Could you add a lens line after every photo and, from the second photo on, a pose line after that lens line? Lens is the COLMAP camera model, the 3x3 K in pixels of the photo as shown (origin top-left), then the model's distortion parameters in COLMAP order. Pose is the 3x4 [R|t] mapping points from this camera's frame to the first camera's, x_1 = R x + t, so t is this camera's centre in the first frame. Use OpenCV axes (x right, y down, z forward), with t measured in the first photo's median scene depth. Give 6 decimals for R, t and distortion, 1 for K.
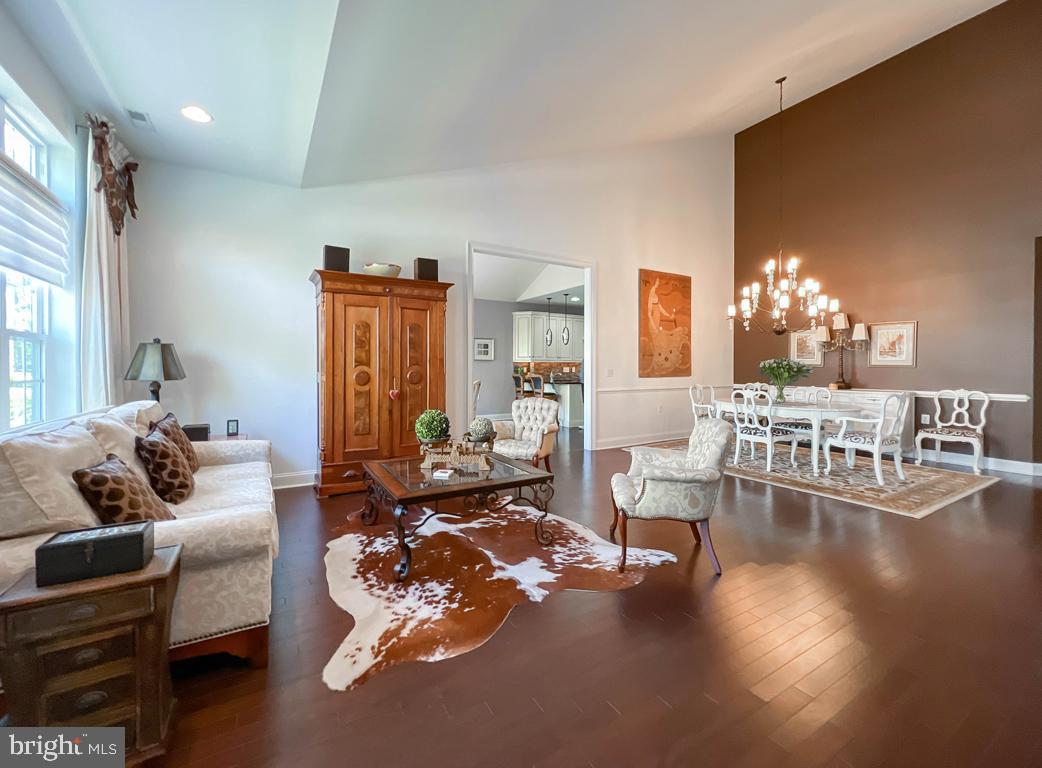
lens RADIAL K [[434.3, 0, 508.7], [0, 434.3, 371.3], [0, 0, 1]] dist [0.000930, -0.000086]
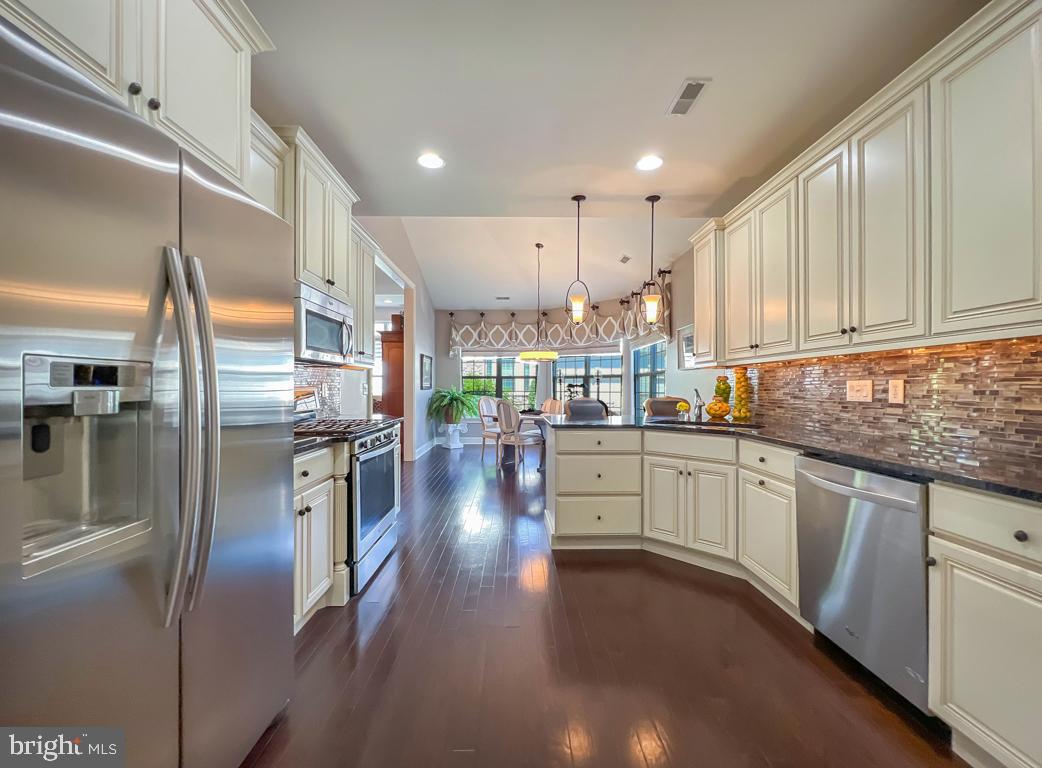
lens RADIAL K [[419.9, 0, 521.0], [0, 419.9, 384.0], [0, 0, 1]] dist [-0.001465, -0.000114]
pose [[-0.481844, -0.008457, -0.876216, 1.349005], [-0.015206, 0.999884, -0.001289, -0.013183], [0.876125, 0.012703, -0.481917, 3.094598]]
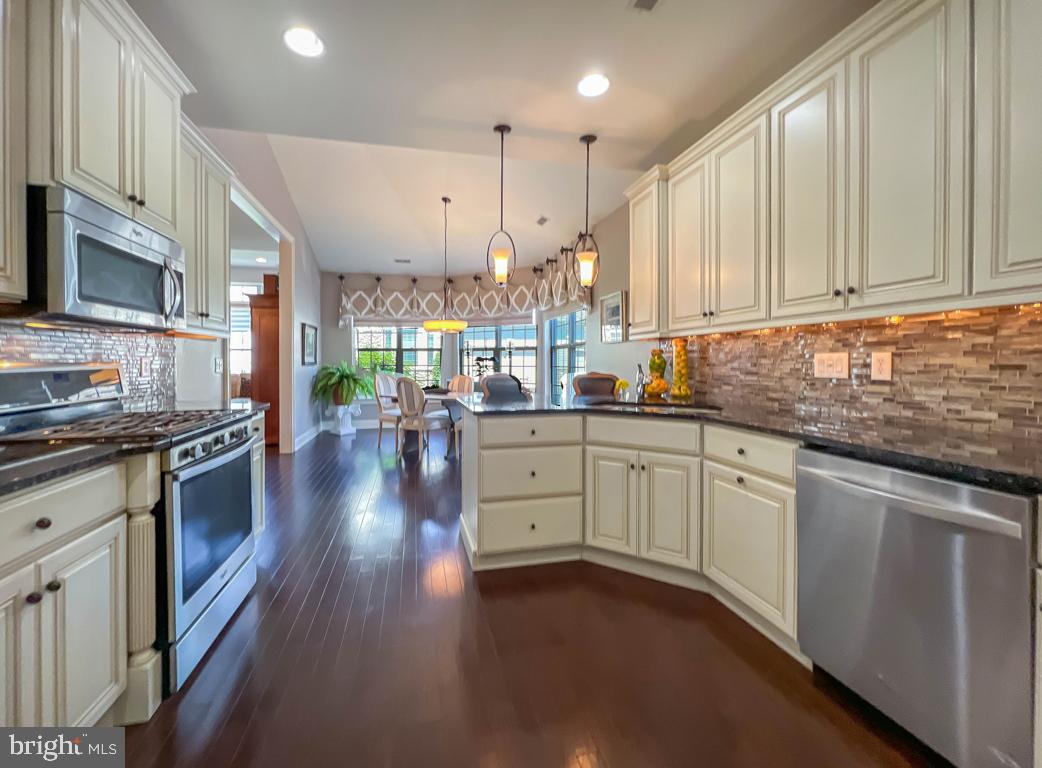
lens RADIAL K [[427.4, 0, 502.2], [0, 427.4, 361.1], [0, 0, 1]] dist [-0.001560, -0.000067]
pose [[-0.306739, -0.003313, -0.951788, 1.192168], [-0.013181, 0.999913, 0.000768, -0.011679], [0.951702, 0.012781, -0.306756, 2.984832]]
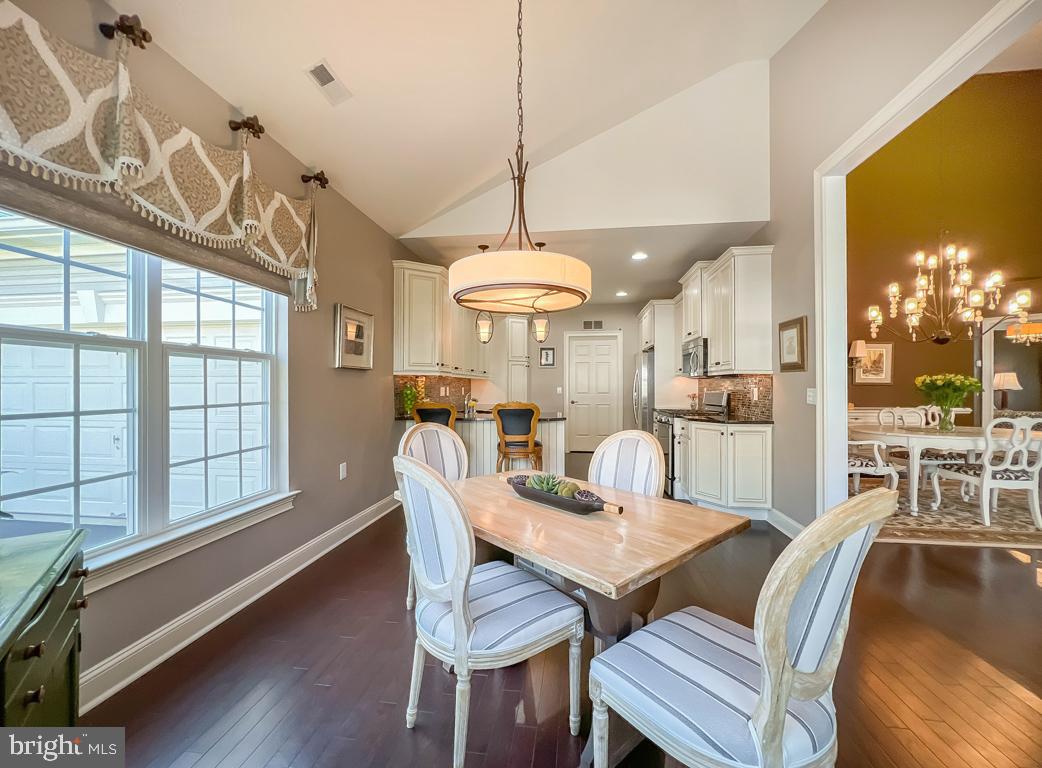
lens RADIAL K [[419.9, 0, 521.0], [0, 419.9, 384.0], [0, 0, 1]] dist [-0.001465, -0.000114]
pose [[0.608387, 0.002265, 0.793638, -0.750726], [0.011432, 0.999867, -0.011617, -0.018624], [-0.793558, 0.016141, 0.608280, 1.941089]]
